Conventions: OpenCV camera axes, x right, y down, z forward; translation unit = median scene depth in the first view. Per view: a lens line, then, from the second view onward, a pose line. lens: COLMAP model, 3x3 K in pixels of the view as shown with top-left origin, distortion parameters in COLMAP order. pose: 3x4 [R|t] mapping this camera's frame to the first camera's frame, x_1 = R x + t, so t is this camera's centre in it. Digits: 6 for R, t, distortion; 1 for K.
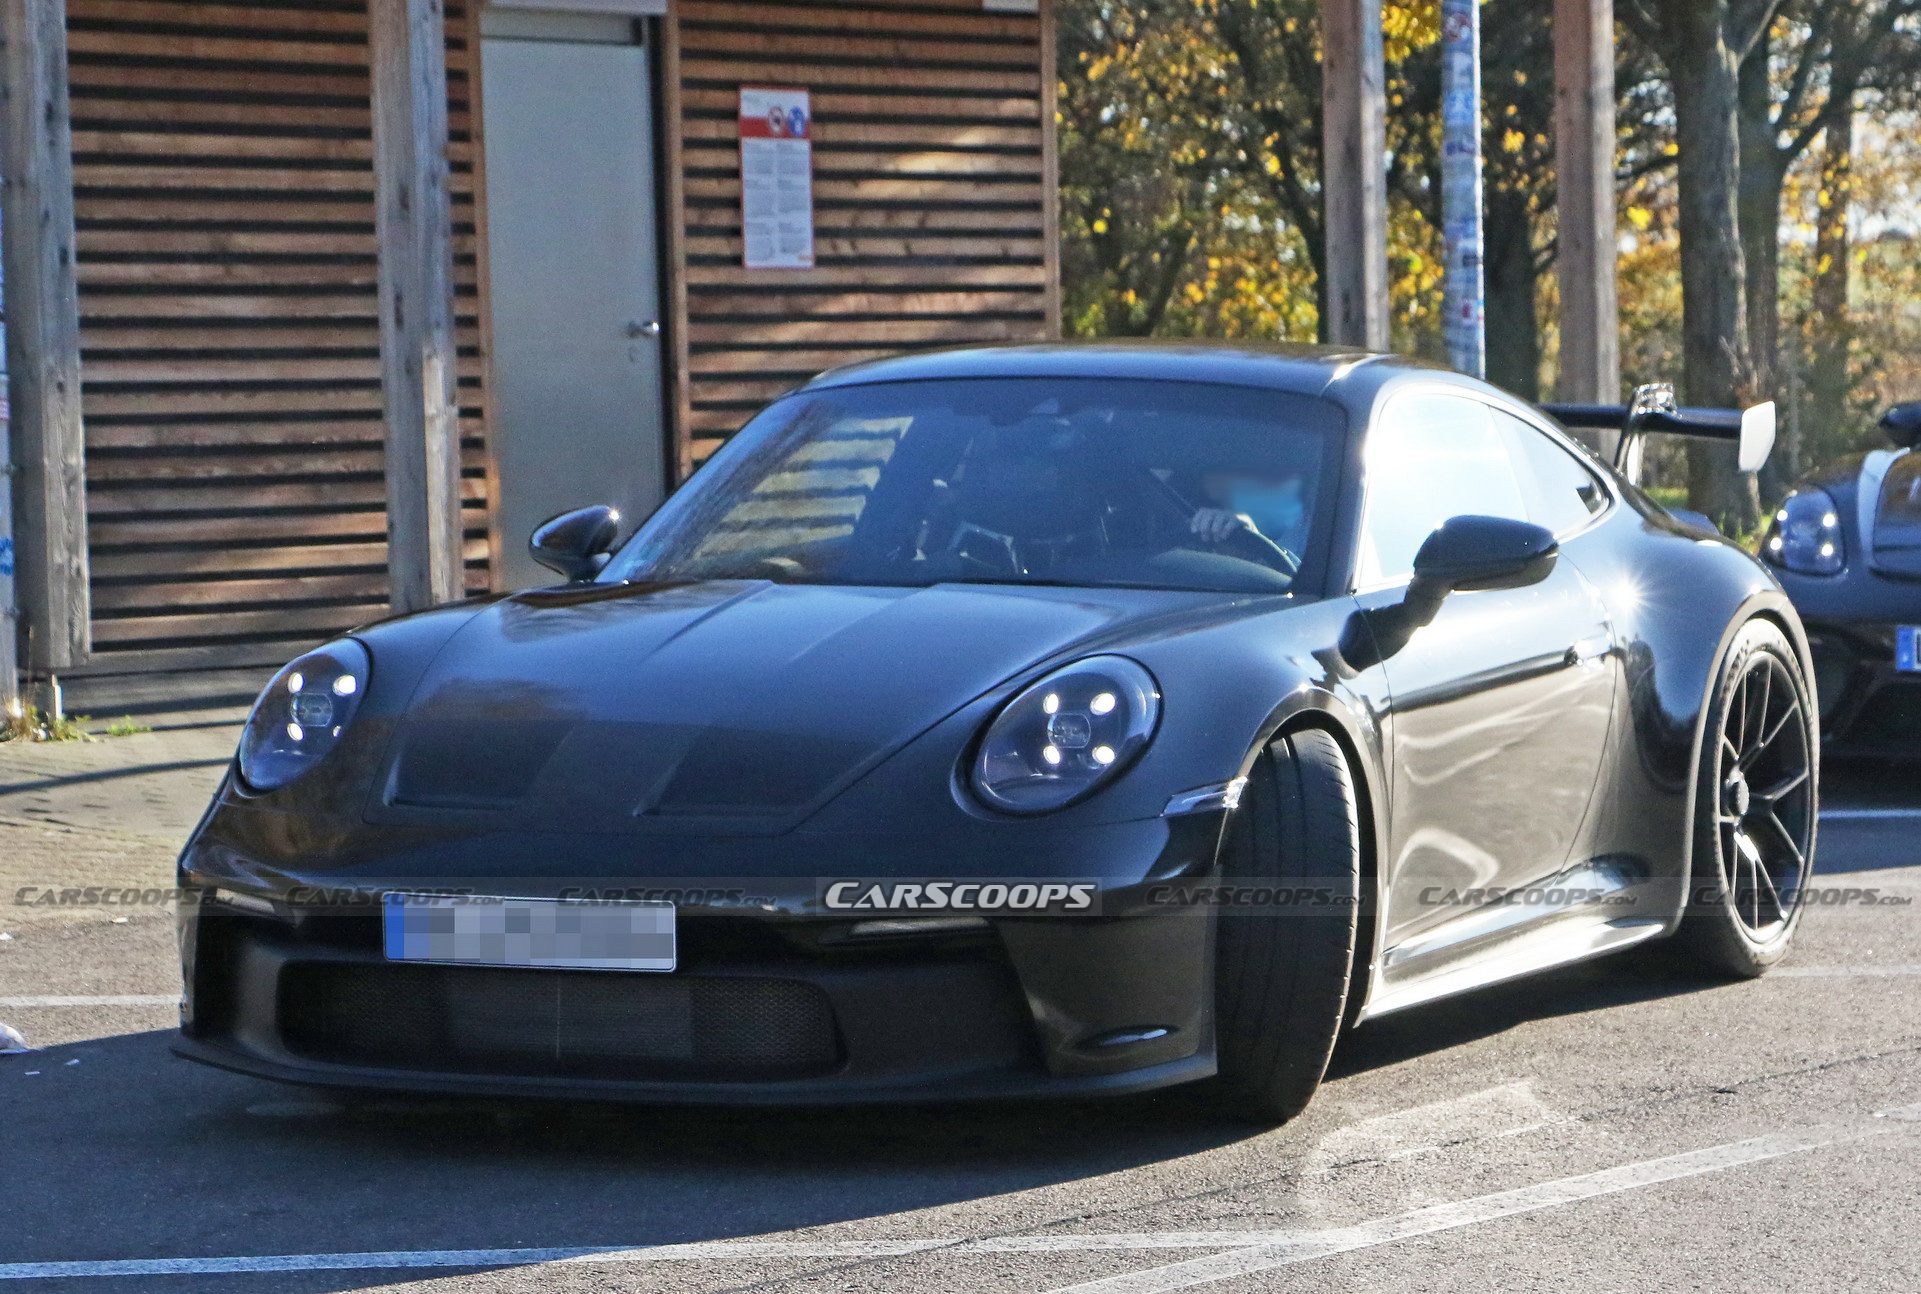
lens RADIAL K [[7236.6, 0, 1053.7], [0, 7236.6, 802.9], [0, 0, 1]] dist [0.573979, -0.090038]
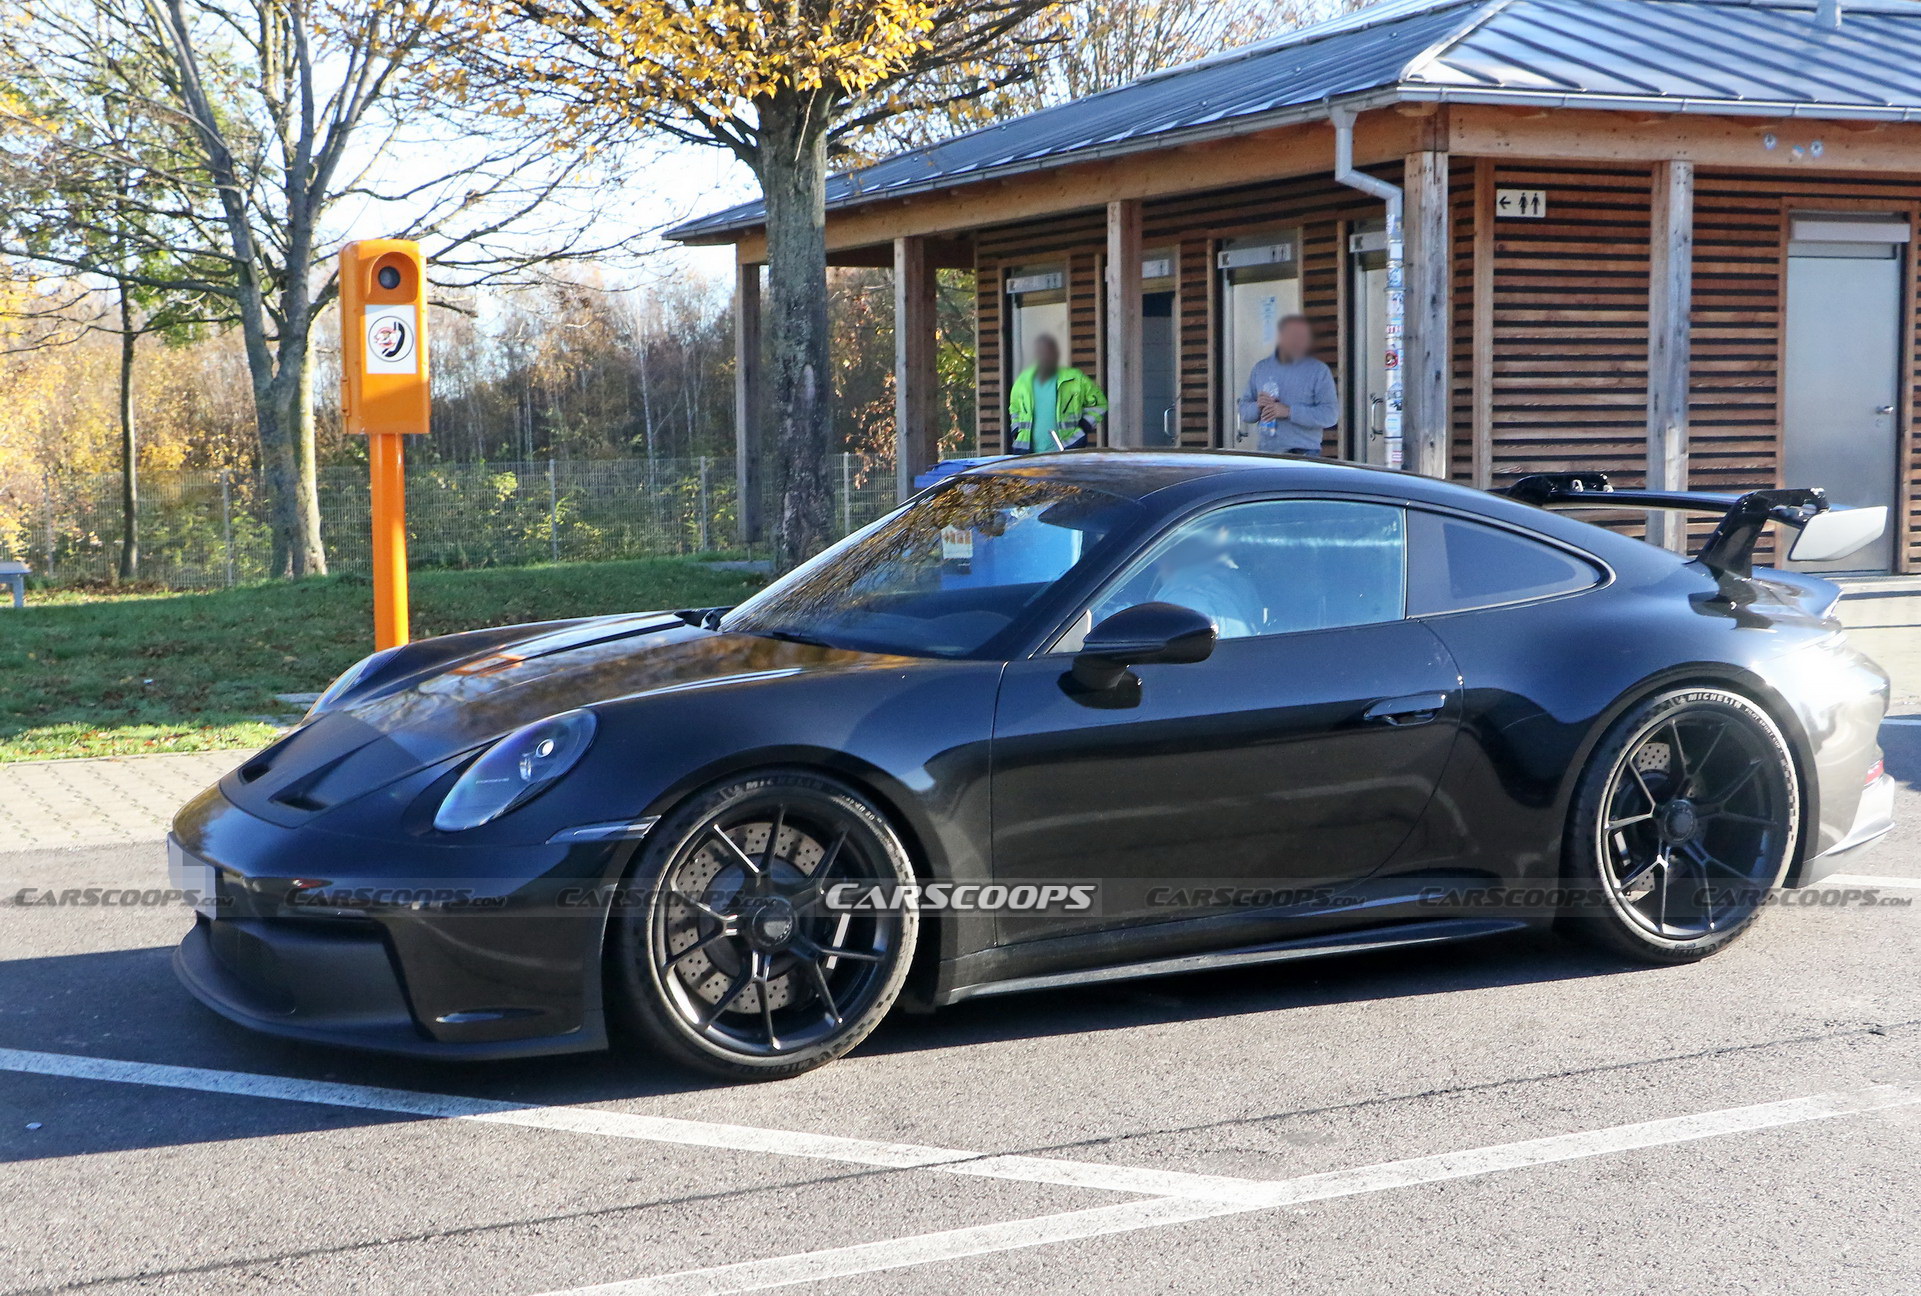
lens RADIAL K [[2751.2, 0, 963.0], [0, 2751.2, 787.7], [0, 0, 1]] dist [-0.021498, 0.078442]
pose [[0.862187, 0.076917, -0.500718, 0.100787], [-0.037325, 0.995365, 0.088630, -0.021681], [0.505214, -0.057726, 0.861061, 0.257434]]
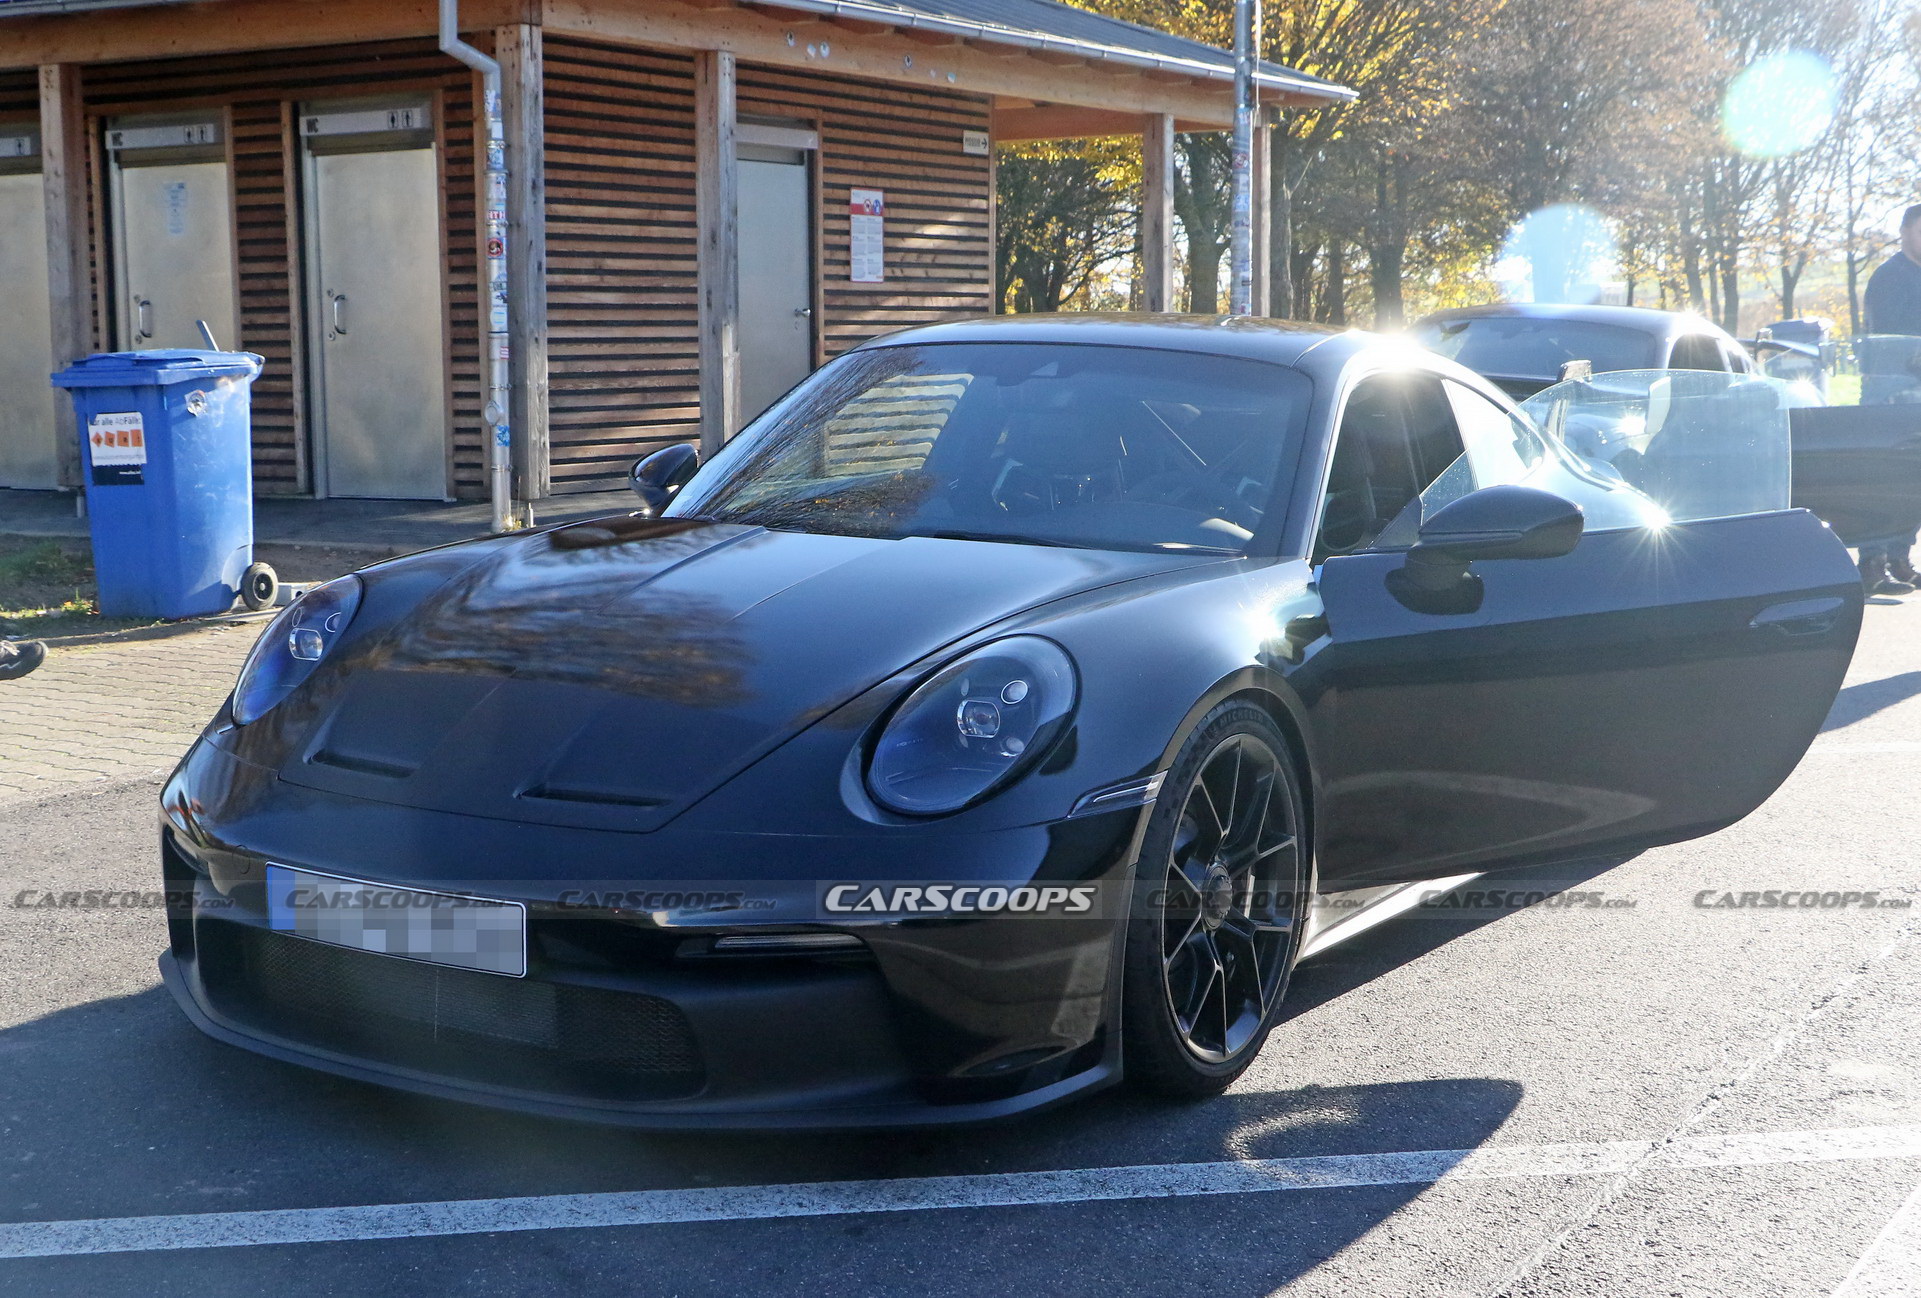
lens RADIAL K [[2734.2, 0, 859.0], [0, 2734.2, 713.0], [0, 0, 1]] dist [-0.073452, 0.310552]
pose [[0.999419, 0.009796, 0.032651, -0.063515], [-0.012255, 0.997033, 0.075994, -0.014537], [-0.031810, -0.076350, 0.996574, 0.269723]]
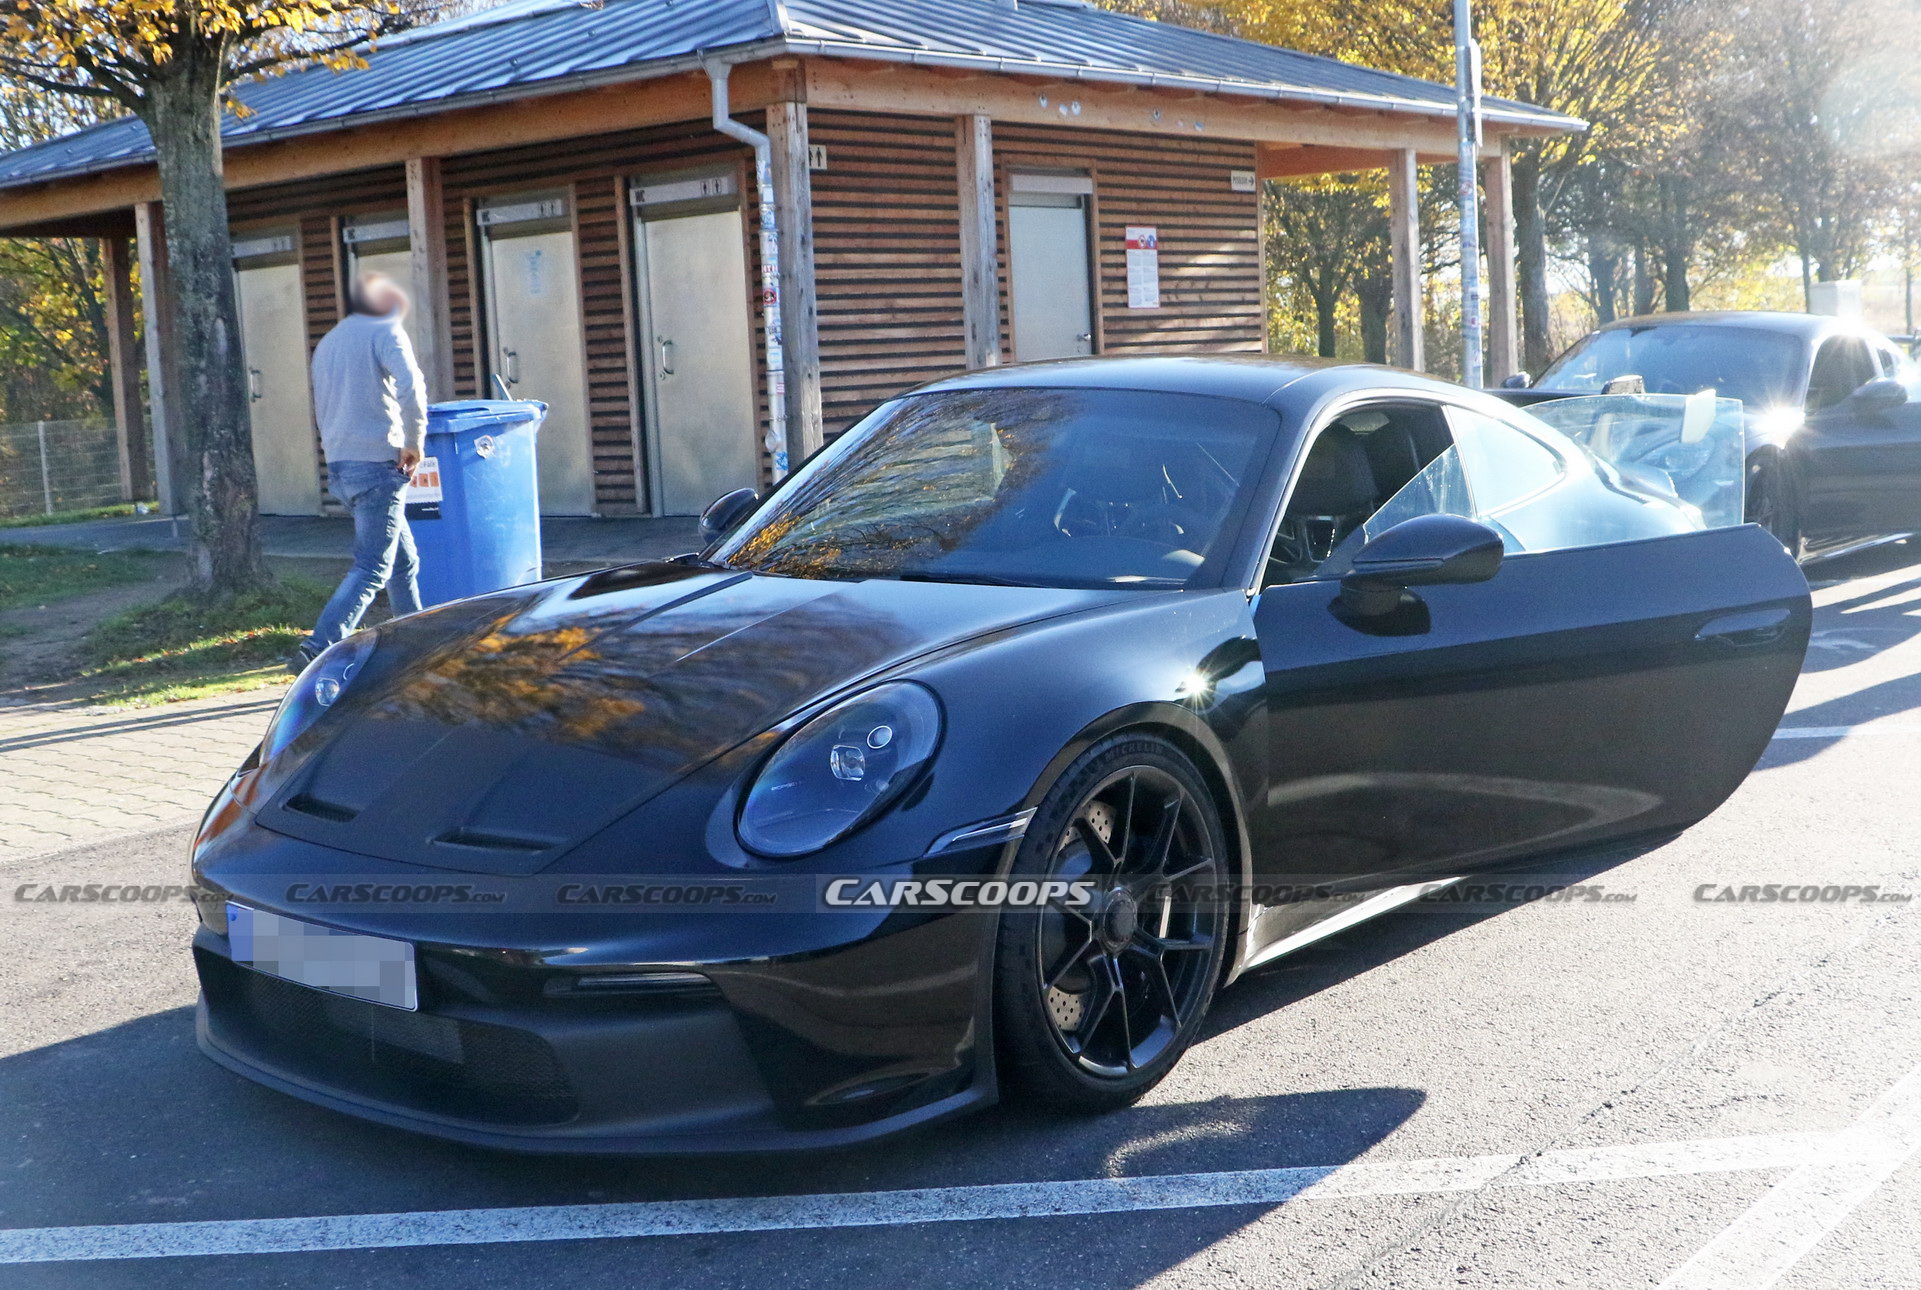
lens RADIAL K [[2377.2, 0, 960.5], [0, 2377.2, 645.0], [0, 0, 1]] dist [-0.167336, 0.221490]
pose [[0.995471, -0.014178, -0.094003, -0.027681], [0.020173, 0.997801, 0.063133, -0.018858], [0.092901, -0.064744, 0.993568, 0.285163]]
